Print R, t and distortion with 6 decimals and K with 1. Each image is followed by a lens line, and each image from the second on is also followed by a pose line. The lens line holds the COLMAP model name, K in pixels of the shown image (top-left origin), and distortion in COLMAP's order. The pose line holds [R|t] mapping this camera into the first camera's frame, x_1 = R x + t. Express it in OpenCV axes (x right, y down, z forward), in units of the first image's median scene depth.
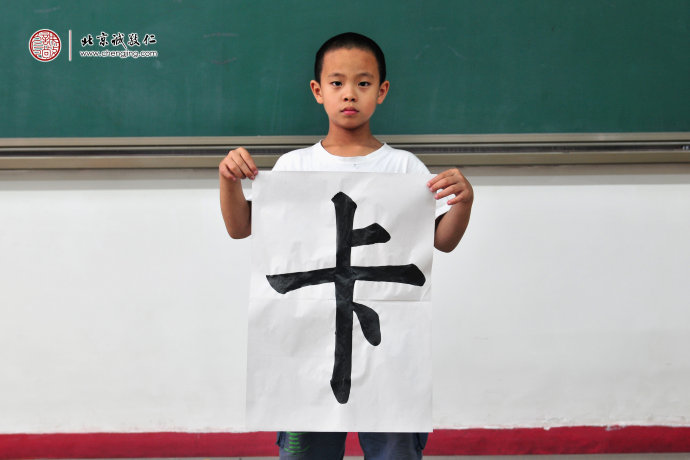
lens RADIAL K [[1190.7, 0, 345.3], [0, 1190.7, 227.6], [0, 0, 1]] dist [0.064478, 0.000000]
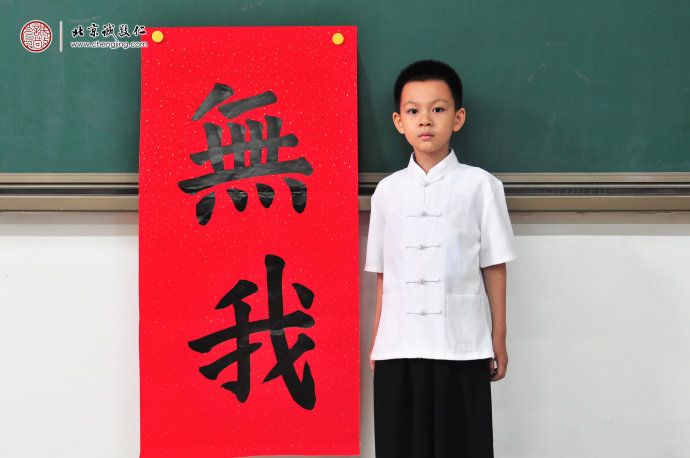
lens RADIAL K [[956.1, 0, 344.5], [0, 956.1, 227.3], [0, 0, 1]] dist [0.029541, 0.000000]
pose [[0.999622, 0.009215, -0.025892, -0.049724], [-0.010031, 0.999451, -0.031575, -0.018218], [0.025586, 0.031823, 0.999166, 0.339396]]
